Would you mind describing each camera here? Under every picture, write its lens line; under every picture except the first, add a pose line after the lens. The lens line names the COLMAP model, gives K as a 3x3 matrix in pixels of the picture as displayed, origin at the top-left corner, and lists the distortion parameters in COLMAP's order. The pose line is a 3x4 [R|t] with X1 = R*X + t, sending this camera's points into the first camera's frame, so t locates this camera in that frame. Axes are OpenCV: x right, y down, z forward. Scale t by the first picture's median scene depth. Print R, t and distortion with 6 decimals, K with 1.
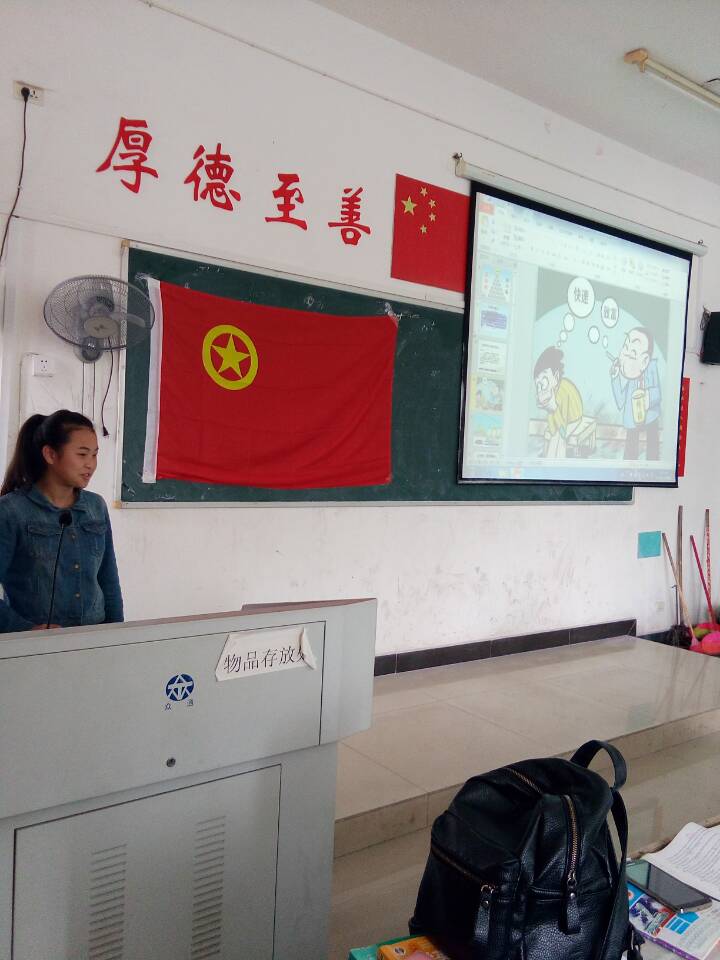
lens RADIAL K [[769.7, 0, 354.2], [0, 769.7, 484.7], [0, 0, 1]] dist [0.061742, -0.076896]
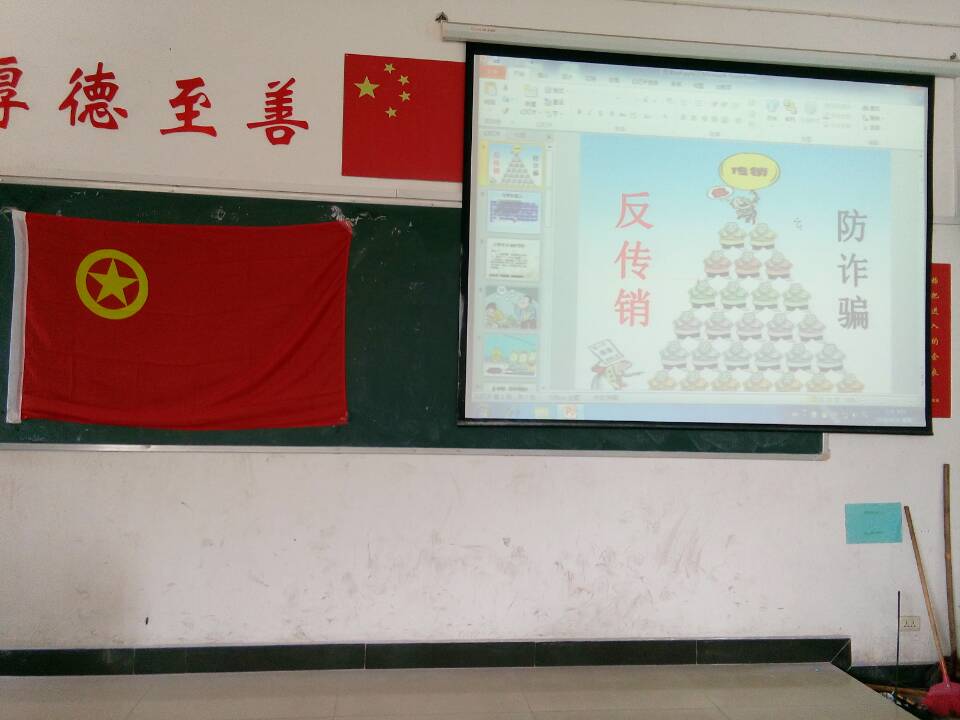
lens RADIAL K [[769.7, 0, 483.7], [0, 769.7, 361.2], [0, 0, 1]] dist [0.061742, -0.076896]
pose [[0.871175, -0.038087, -0.489493, 0.551845], [-0.006430, 0.996016, -0.088944, 0.003460], [0.490931, 0.080633, 0.867459, 0.352319]]
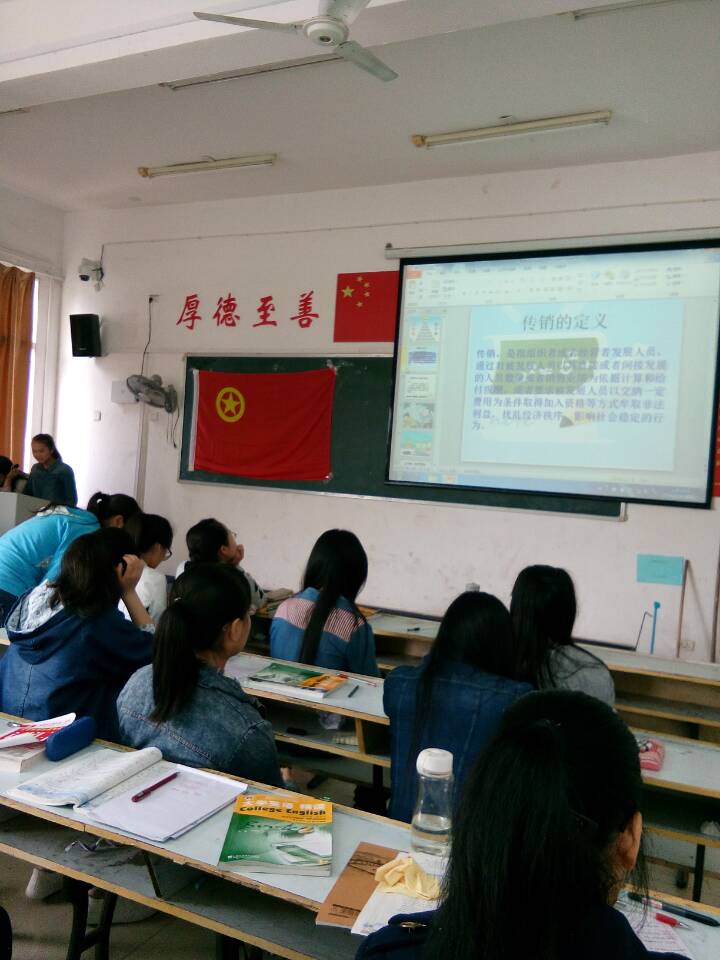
lens RADIAL K [[769.7, 0, 358.5], [0, 769.7, 481.5], [0, 0, 1]] dist [0.061742, -0.076896]
pose [[0.482127, 0.006075, -0.876080, 1.313870], [-0.082739, 0.995822, -0.038628, 0.051253], [0.872186, 0.091109, 0.480615, 0.332717]]
